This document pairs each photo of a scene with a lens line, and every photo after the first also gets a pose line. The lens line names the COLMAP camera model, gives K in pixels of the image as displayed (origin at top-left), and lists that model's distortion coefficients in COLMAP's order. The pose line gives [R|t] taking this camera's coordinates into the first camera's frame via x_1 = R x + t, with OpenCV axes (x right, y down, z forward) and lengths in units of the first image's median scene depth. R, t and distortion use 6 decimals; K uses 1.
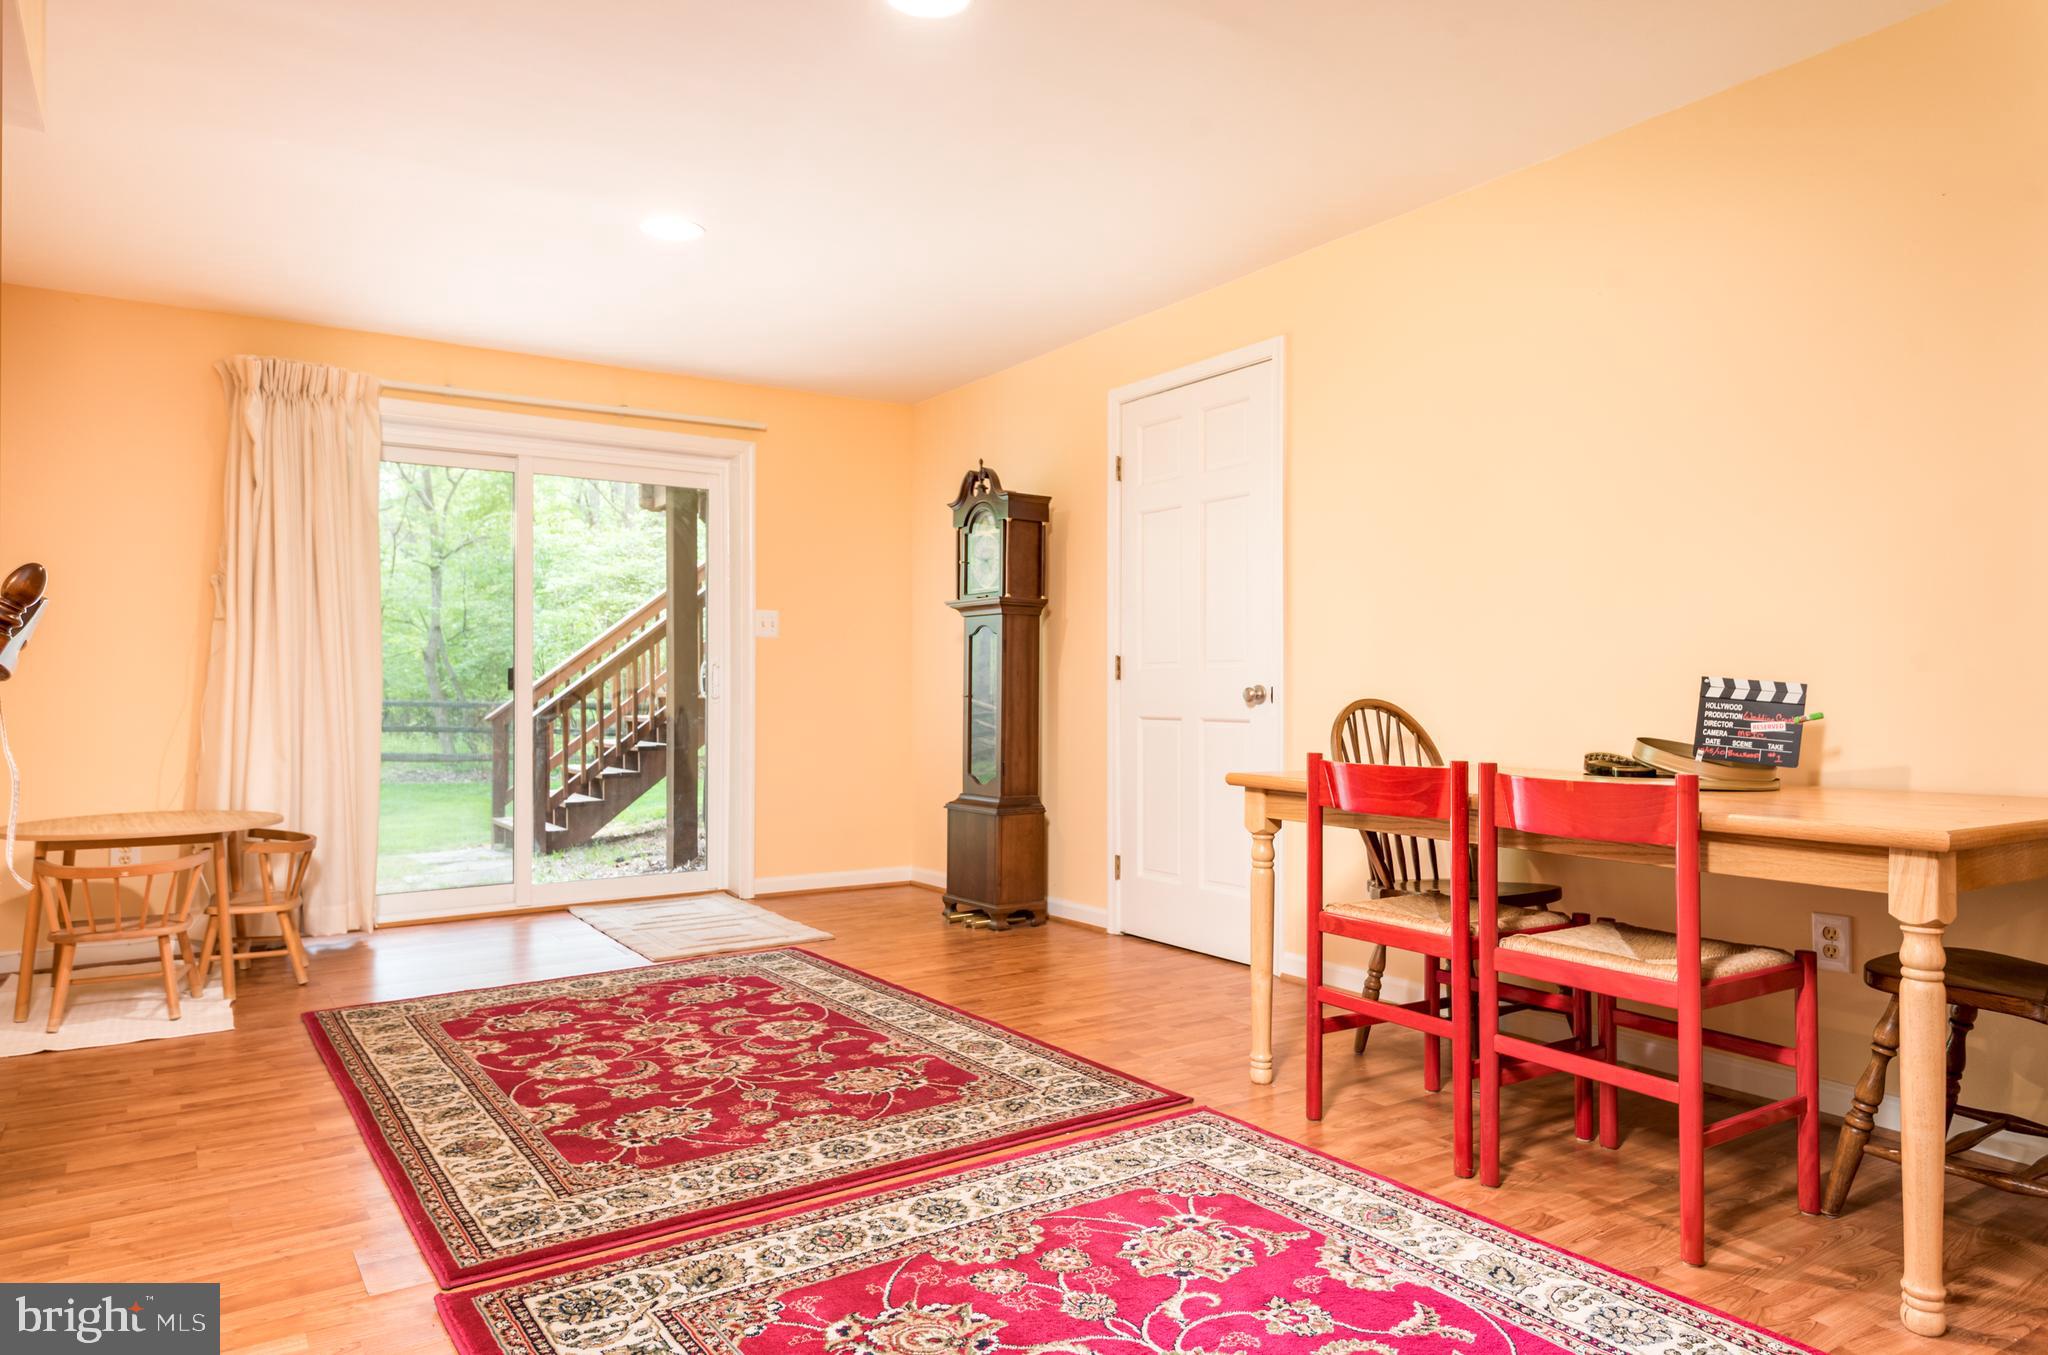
lens RADIAL K [[1308.9, 0, 1027.5], [0, 1308.9, 671.0], [0, 0, 1]] dist [-0.005326, -0.000034]
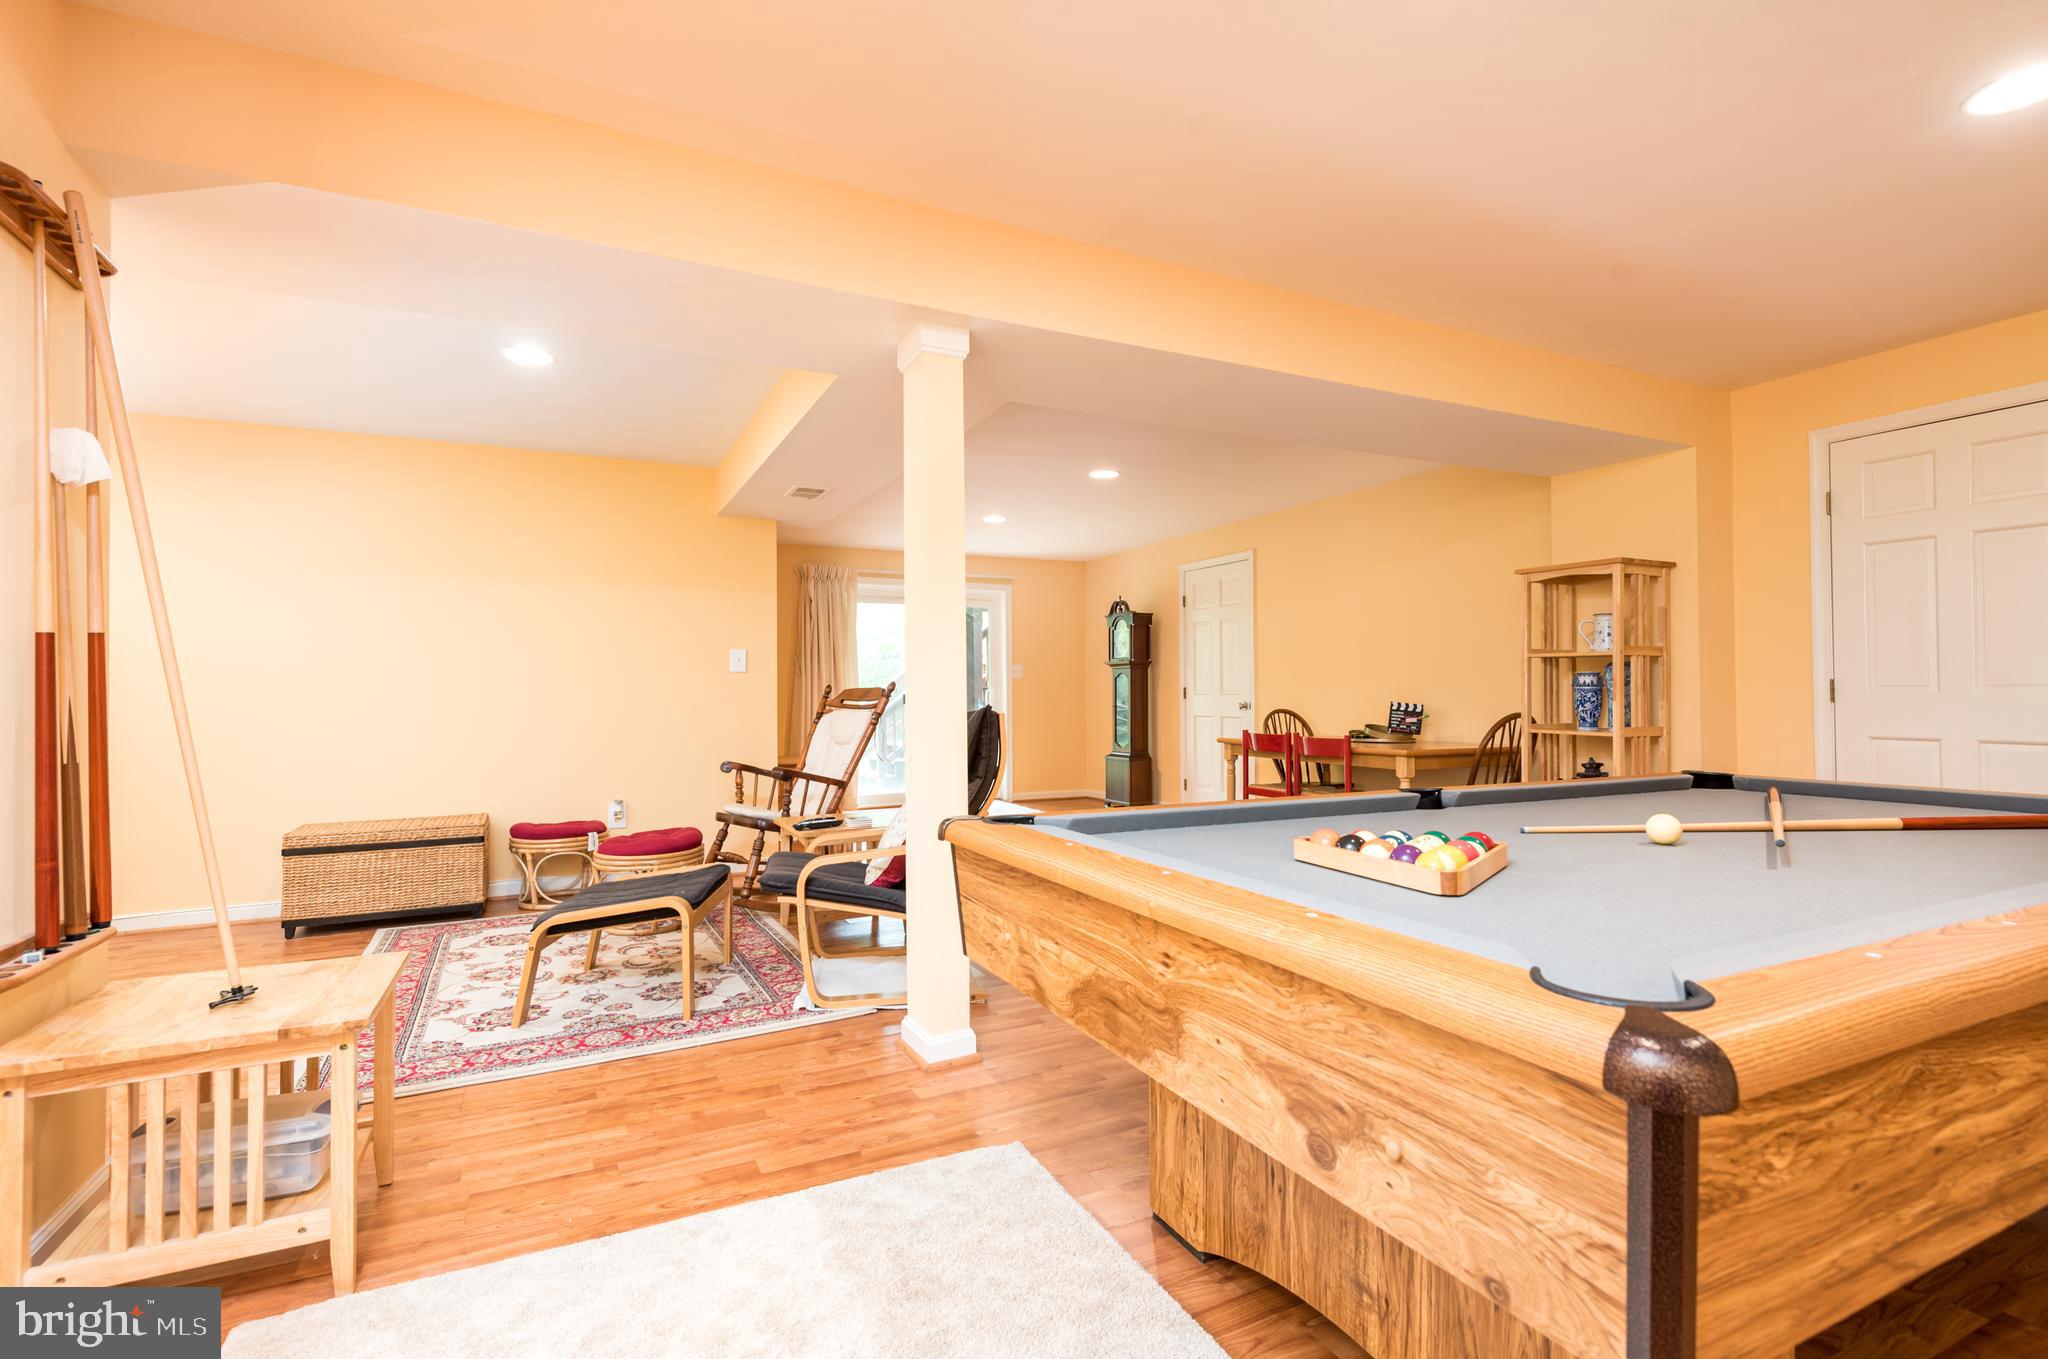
lens RADIAL K [[933.0, 0, 1011.4], [0, 933.0, 680.8], [0, 0, 1]] dist [0.001128, 0.000020]
pose [[0.989105, -0.008327, -0.146973, 0.012864], [0.008454, 0.999964, 0.000239, -0.025347], [0.146966, -0.001479, 0.989141, -0.571533]]
